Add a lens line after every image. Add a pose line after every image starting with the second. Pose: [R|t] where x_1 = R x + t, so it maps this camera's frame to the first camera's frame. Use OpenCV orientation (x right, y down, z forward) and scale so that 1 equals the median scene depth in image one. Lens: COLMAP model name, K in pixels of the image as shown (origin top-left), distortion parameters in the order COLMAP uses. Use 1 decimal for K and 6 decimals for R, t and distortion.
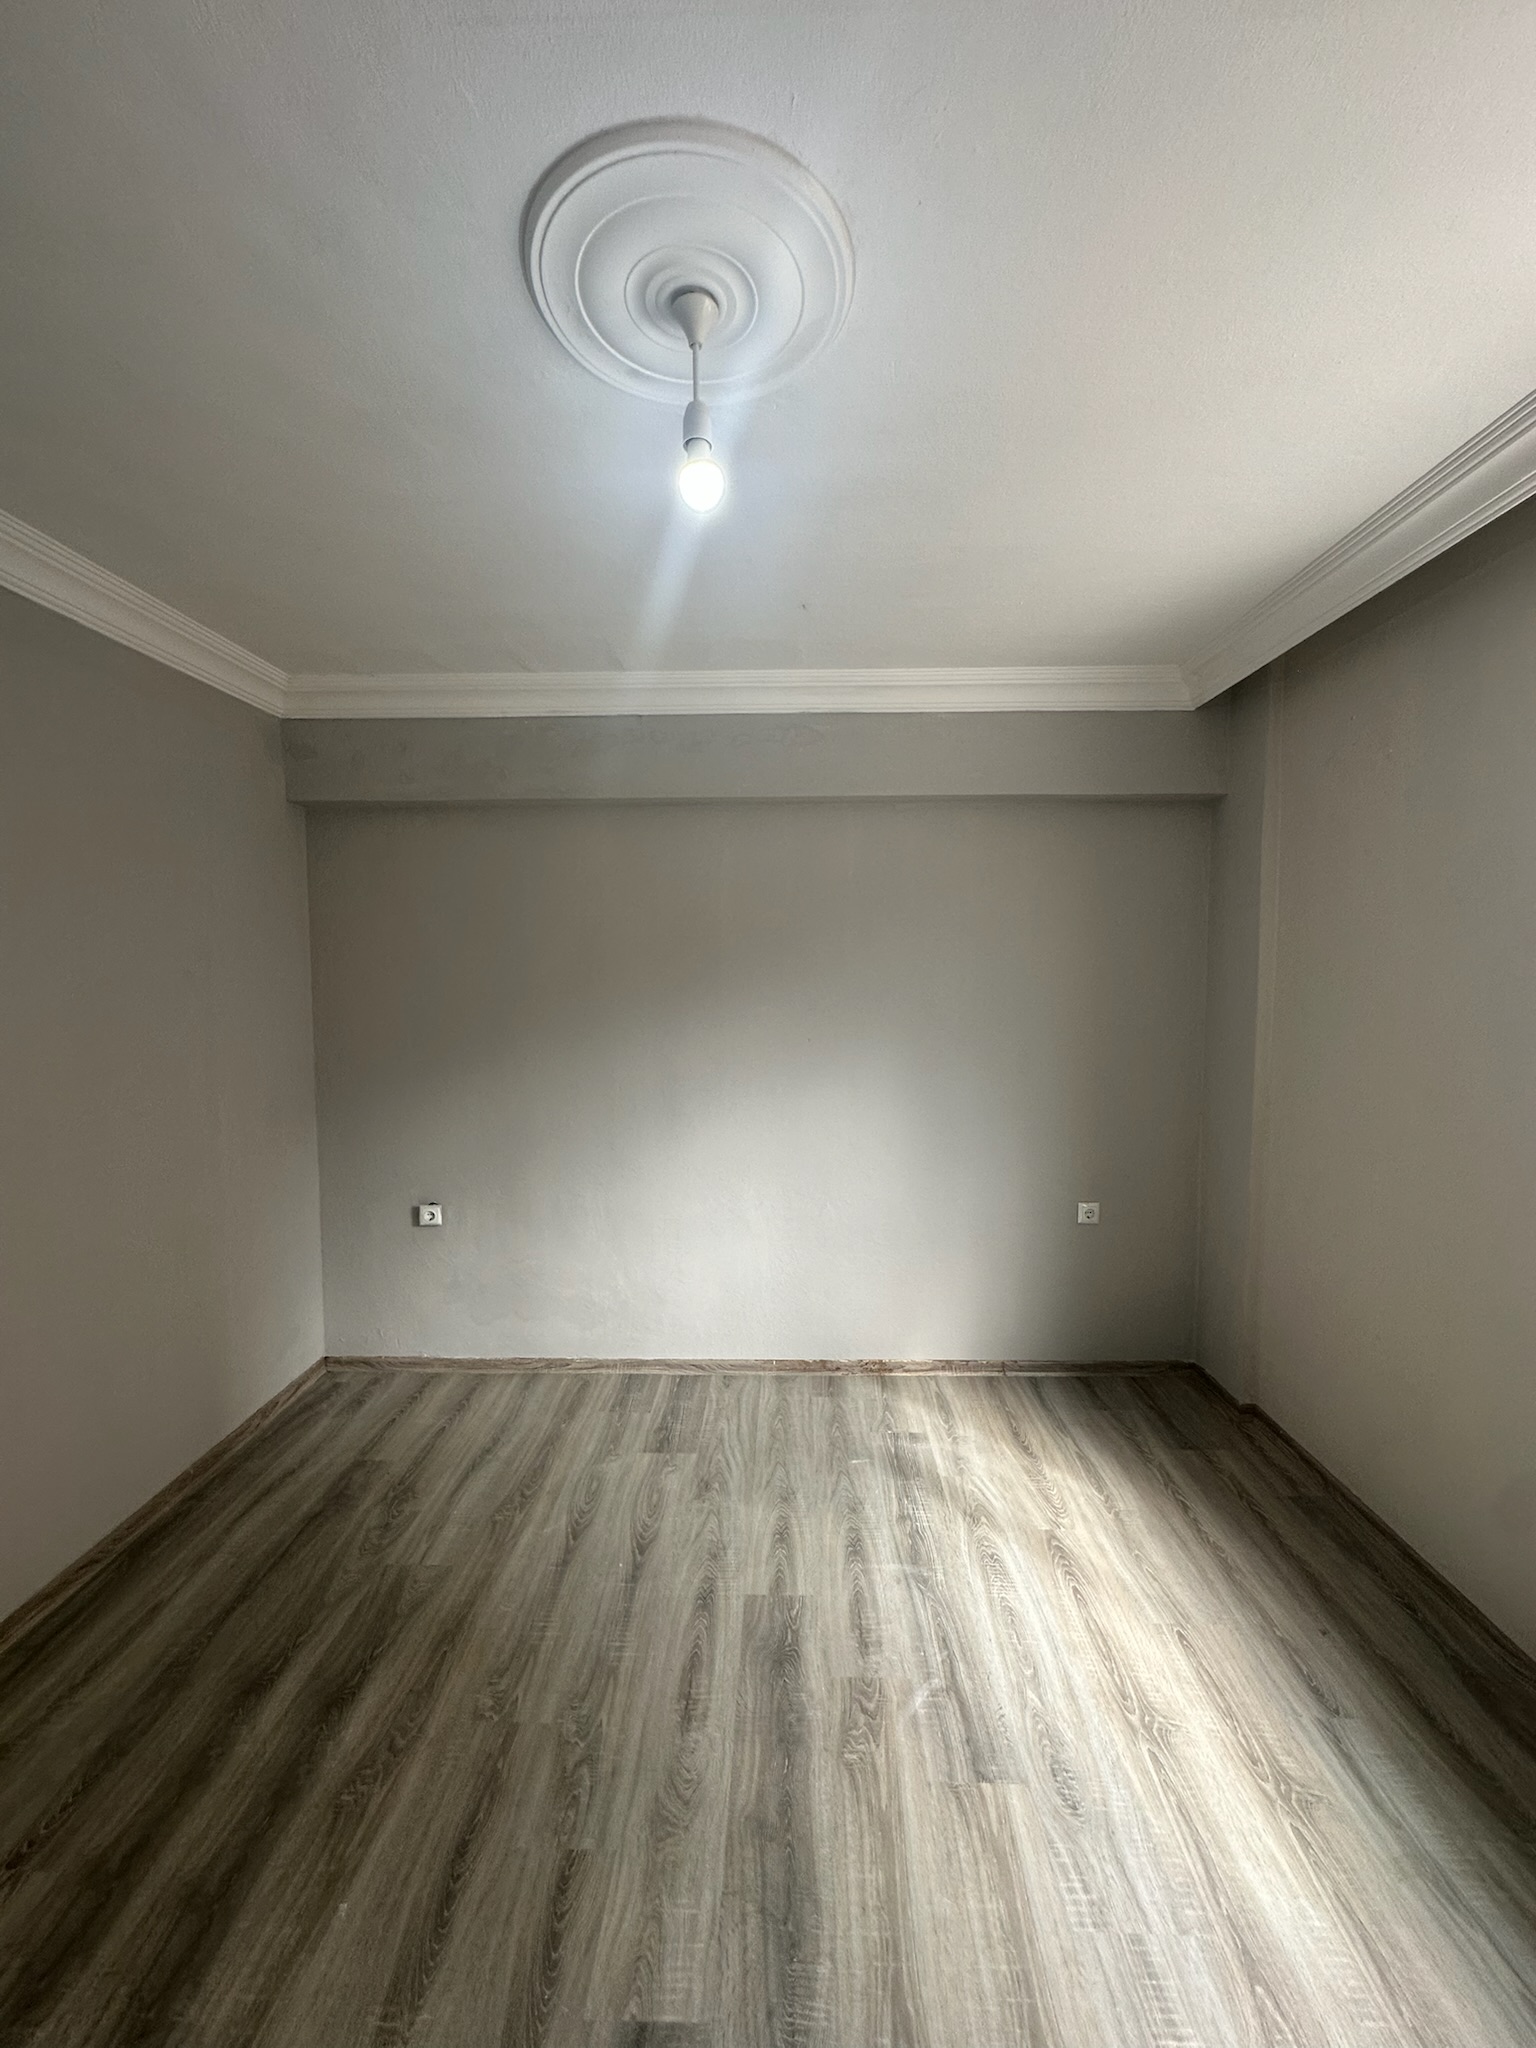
lens RADIAL K [[817.7, 0, 766.6], [0, 817.7, 1024.0], [0, 0, 1]] dist [-0.004273, 0.001102]
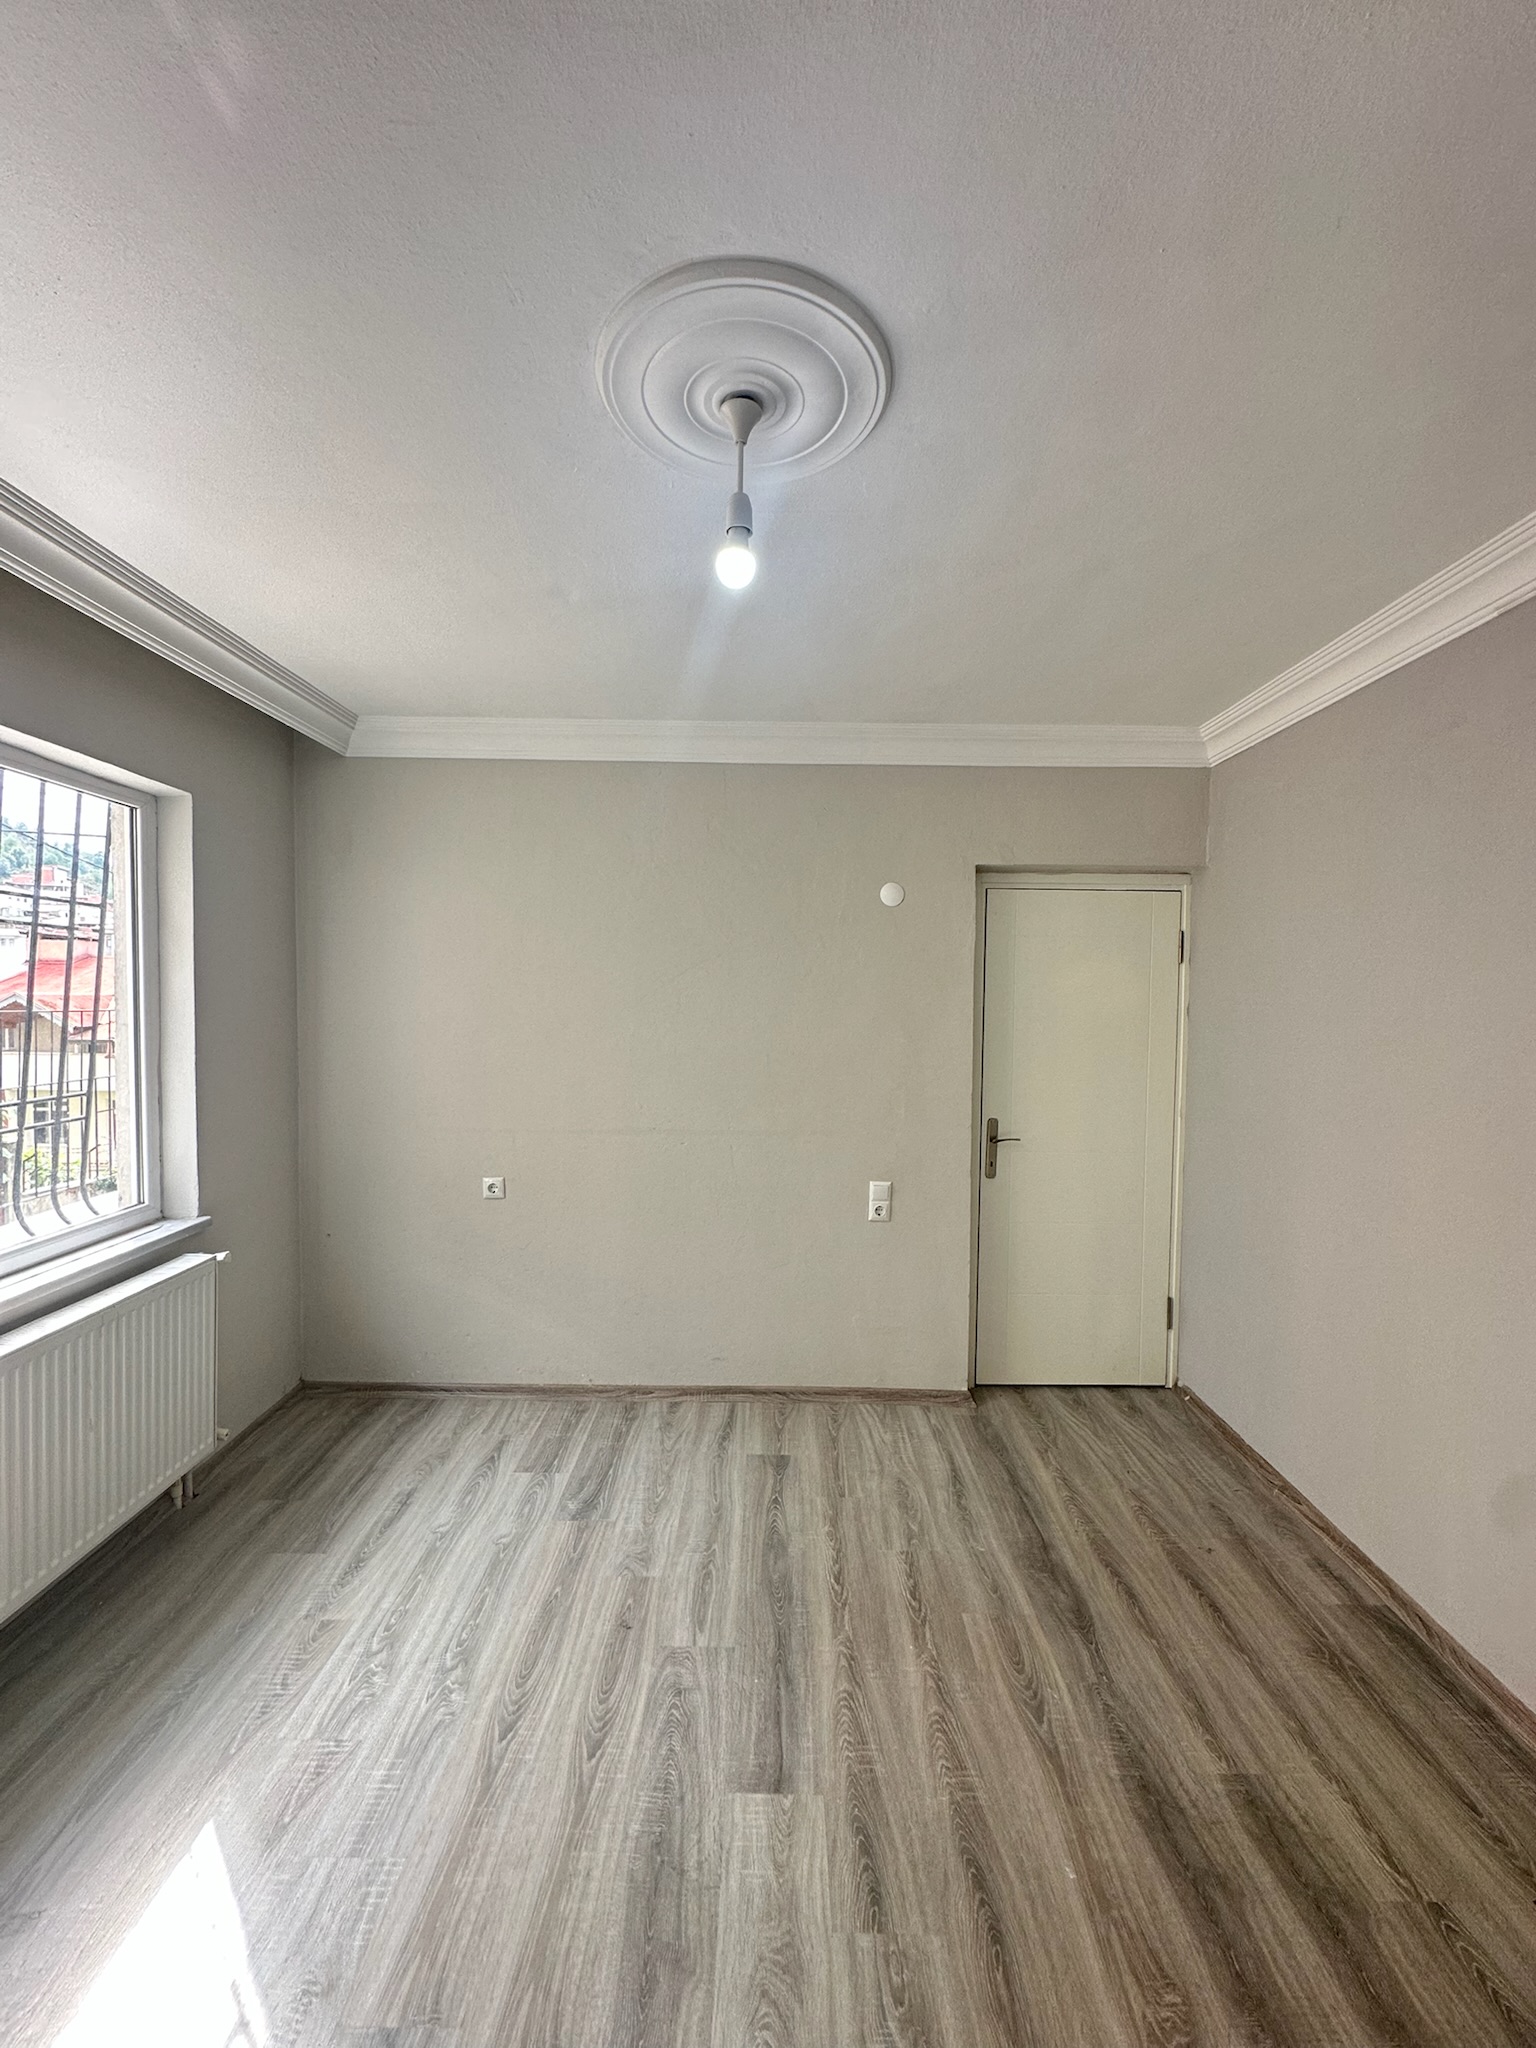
lens RADIAL K [[817.7, 0, 766.6], [0, 817.7, 1024.0], [0, 0, 1]] dist [-0.004273, 0.001102]
pose [[-0.999684, -0.002626, -0.025011, -0.071212], [-0.005032, 0.995306, 0.096645, -0.114246], [0.024640, 0.096740, -0.995005, 1.613857]]
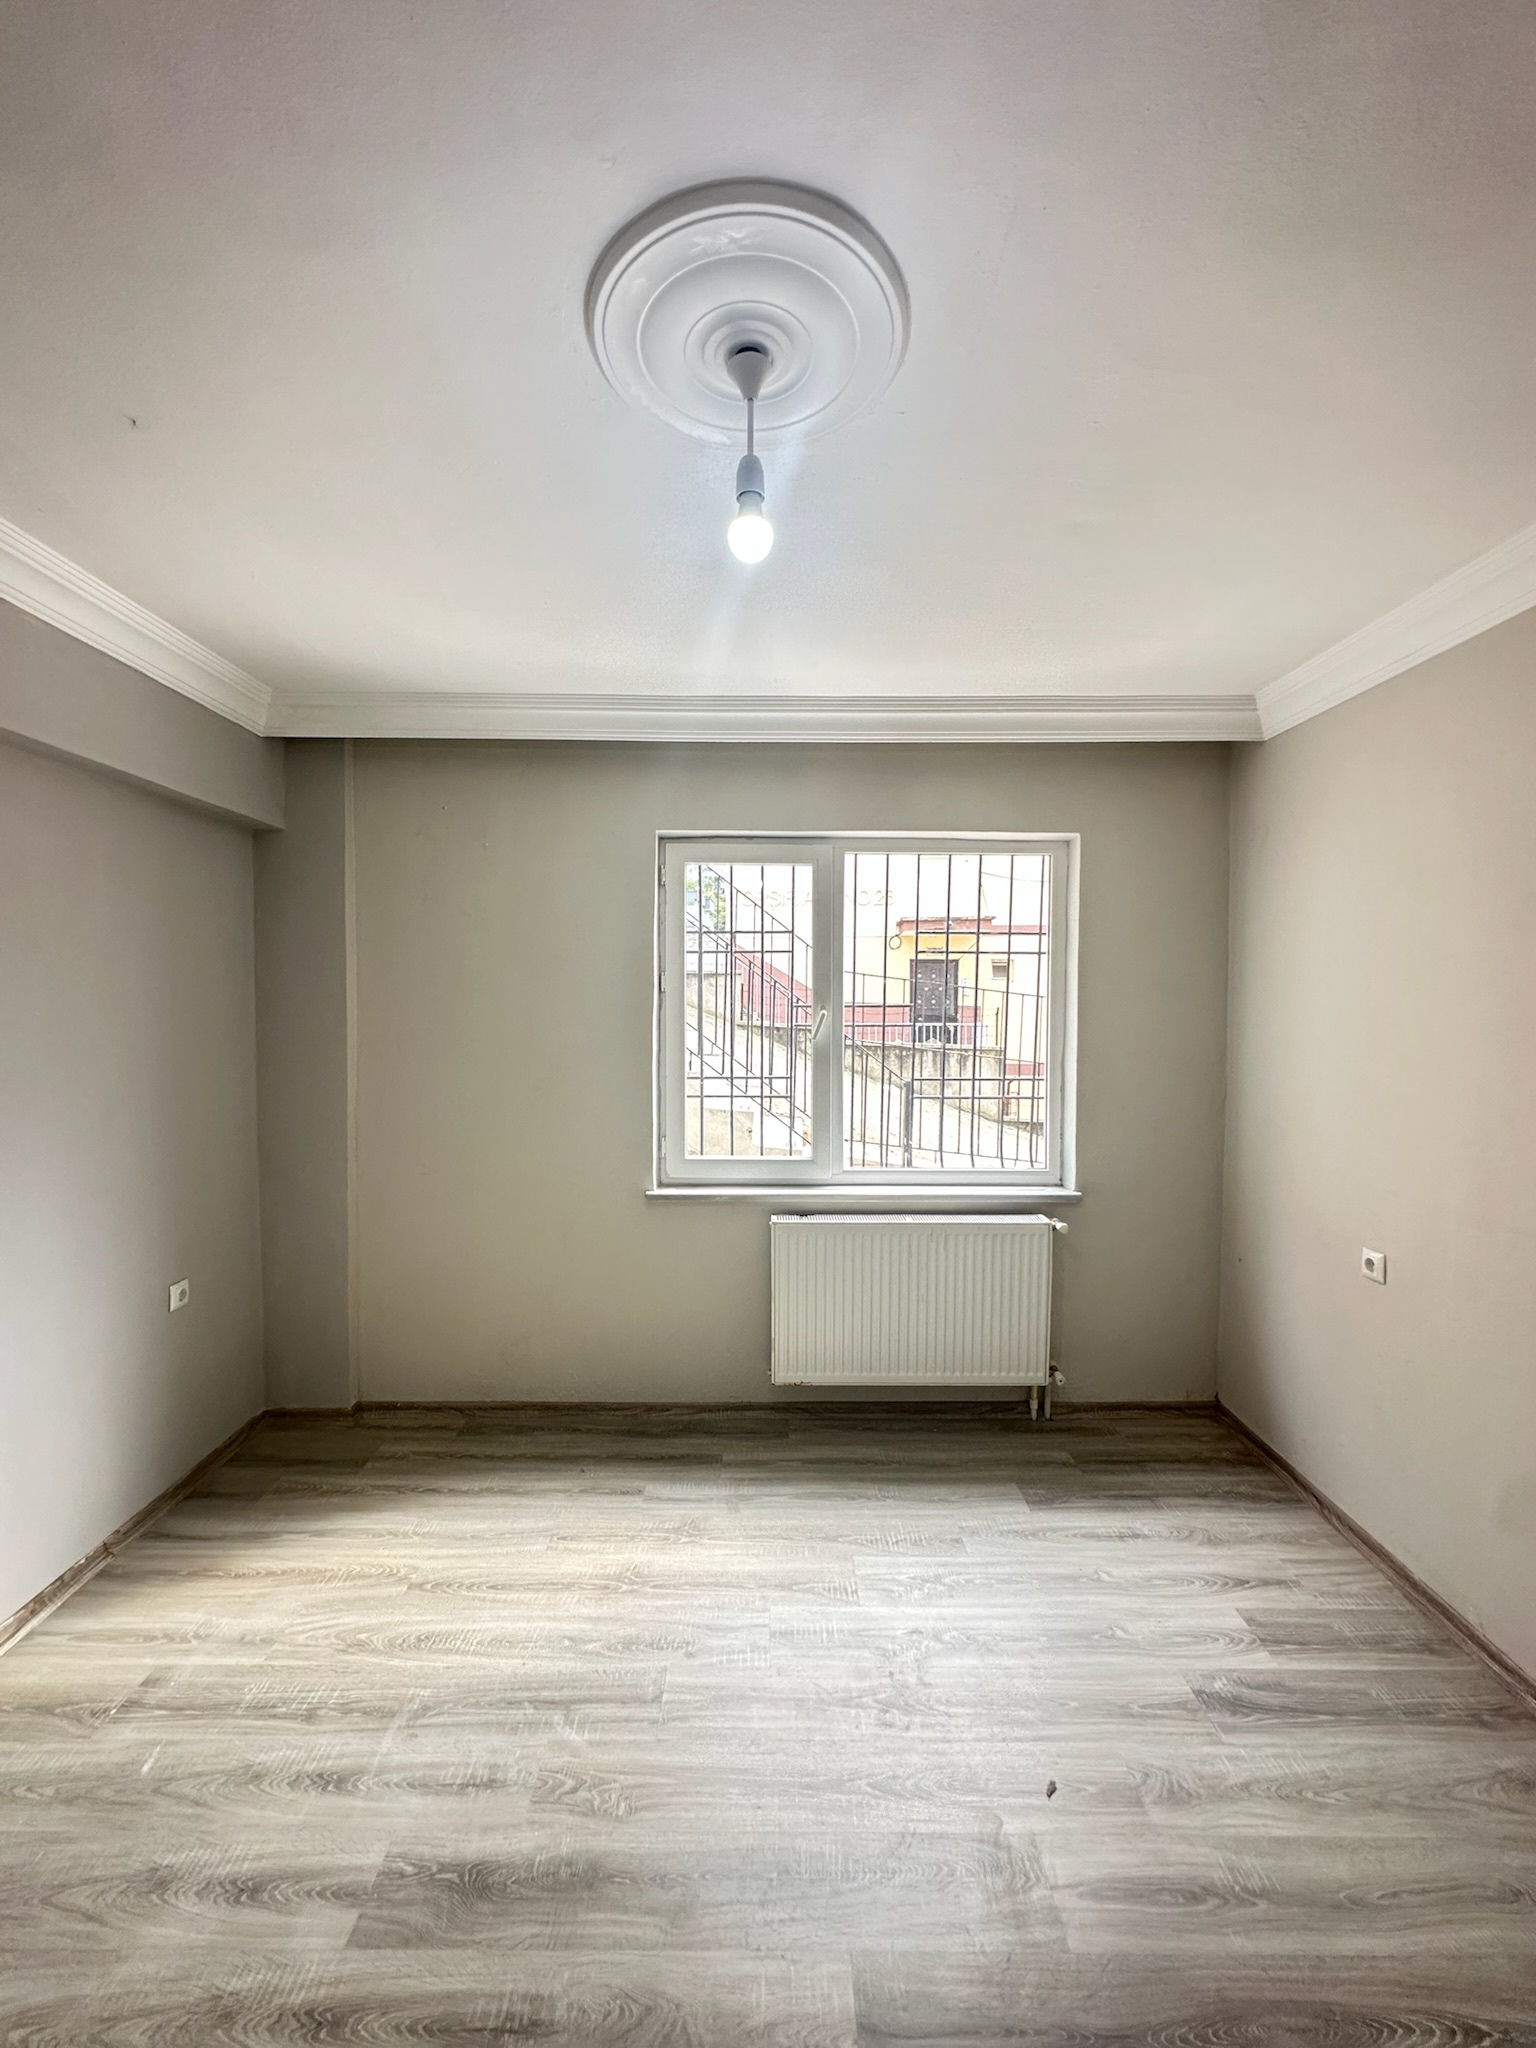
lens RADIAL K [[817.7, 0, 766.6], [0, 817.7, 1024.0], [0, 0, 1]] dist [-0.004273, 0.001102]
pose [[-0.031160, -0.028099, 0.999119, -0.837855], [0.059618, 0.997773, 0.029920, -0.060903], [-0.997735, 0.060498, -0.029415, 0.782193]]
